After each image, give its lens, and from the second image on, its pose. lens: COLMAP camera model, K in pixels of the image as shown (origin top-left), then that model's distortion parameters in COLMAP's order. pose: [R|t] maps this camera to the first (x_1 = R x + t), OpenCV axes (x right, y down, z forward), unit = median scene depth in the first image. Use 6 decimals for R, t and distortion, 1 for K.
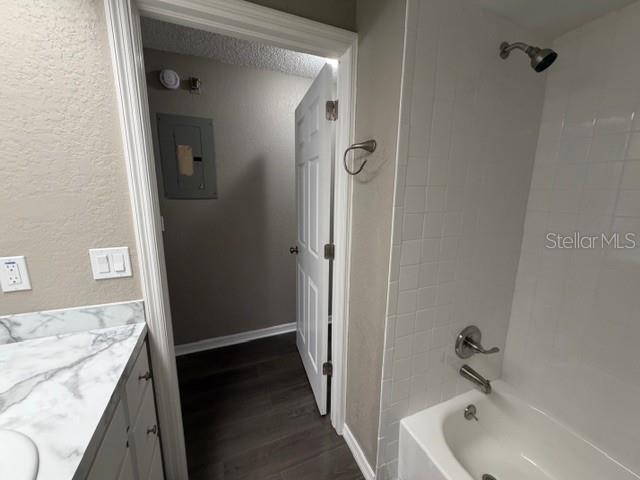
lens RADIAL K [[256.7, 0, 320.0], [0, 256.7, 240.0], [0, 0, 1]] dist [0.001659, 0.000296]
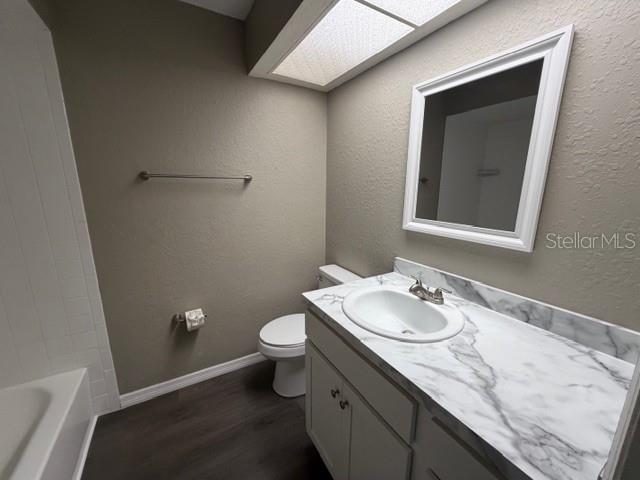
lens RADIAL K [[256.7, 0, 320.0], [0, 256.7, 240.0], [0, 0, 1]] dist [0.001659, 0.000296]
pose [[-0.991090, 0.013390, -0.132519, -0.298752], [-0.039272, 0.921328, 0.386798, -0.287054], [0.127273, 0.388556, -0.912593, 1.517935]]
